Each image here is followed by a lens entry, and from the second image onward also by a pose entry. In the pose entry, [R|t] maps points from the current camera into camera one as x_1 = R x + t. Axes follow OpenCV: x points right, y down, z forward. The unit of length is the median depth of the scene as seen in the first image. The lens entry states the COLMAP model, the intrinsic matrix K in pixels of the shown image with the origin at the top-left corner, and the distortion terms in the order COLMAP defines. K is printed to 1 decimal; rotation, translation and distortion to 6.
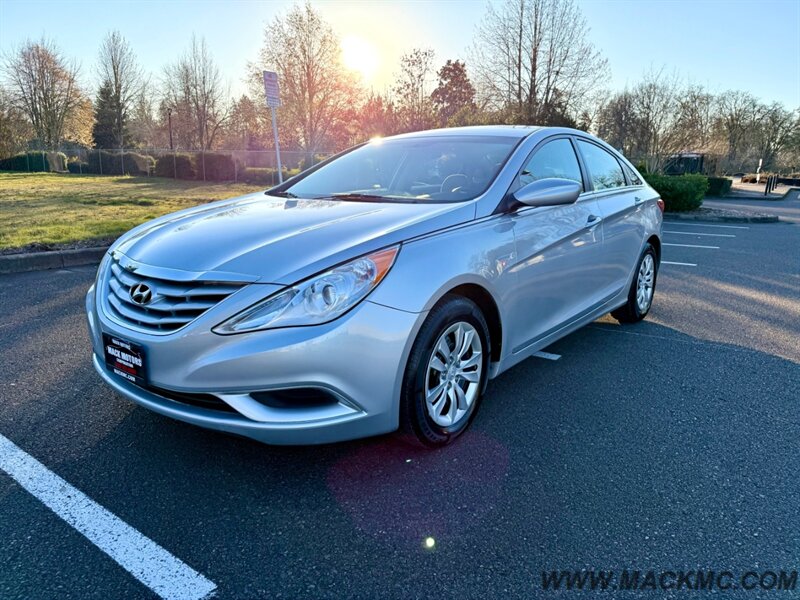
lens RADIAL K [[568.7, 0, 396.6], [0, 568.7, 298.4], [0, 0, 1]] dist [0.002901, -0.008483]
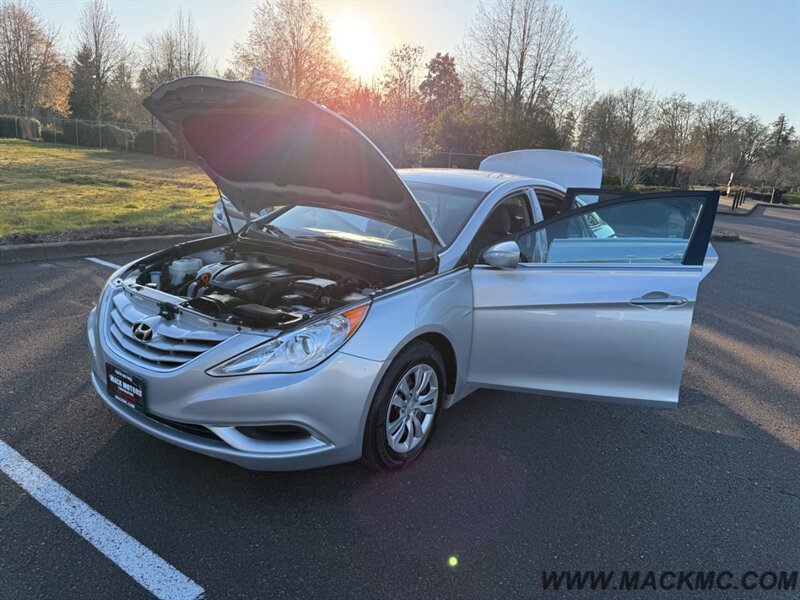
lens RADIAL K [[567.2, 0, 406.2], [0, 567.2, 301.8], [0, 0, 1]] dist [0.010990, -0.020339]
pose [[0.997023, 0.051760, 0.057145, 0.009640], [-0.053337, 0.998227, 0.026431, -0.100469], [-0.055676, -0.029401, 0.998016, -0.135351]]
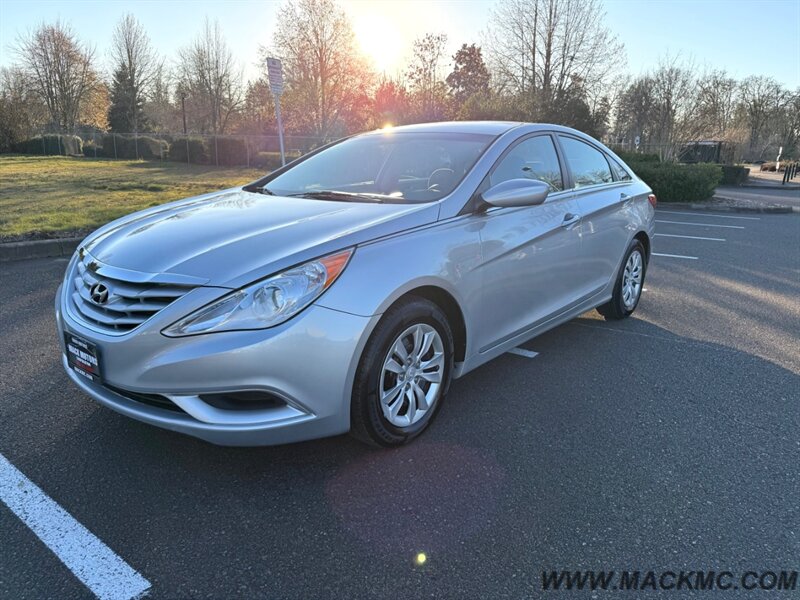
lens RADIAL K [[569.4, 0, 401.1], [0, 569.4, 297.2], [0, 0, 1]] dist [-0.000155, -0.004811]
pose [[0.999774, 0.010876, -0.018261, 0.085328], [-0.010450, 0.999675, 0.023271, -0.024617], [0.018509, -0.023075, 0.999562, -0.004126]]
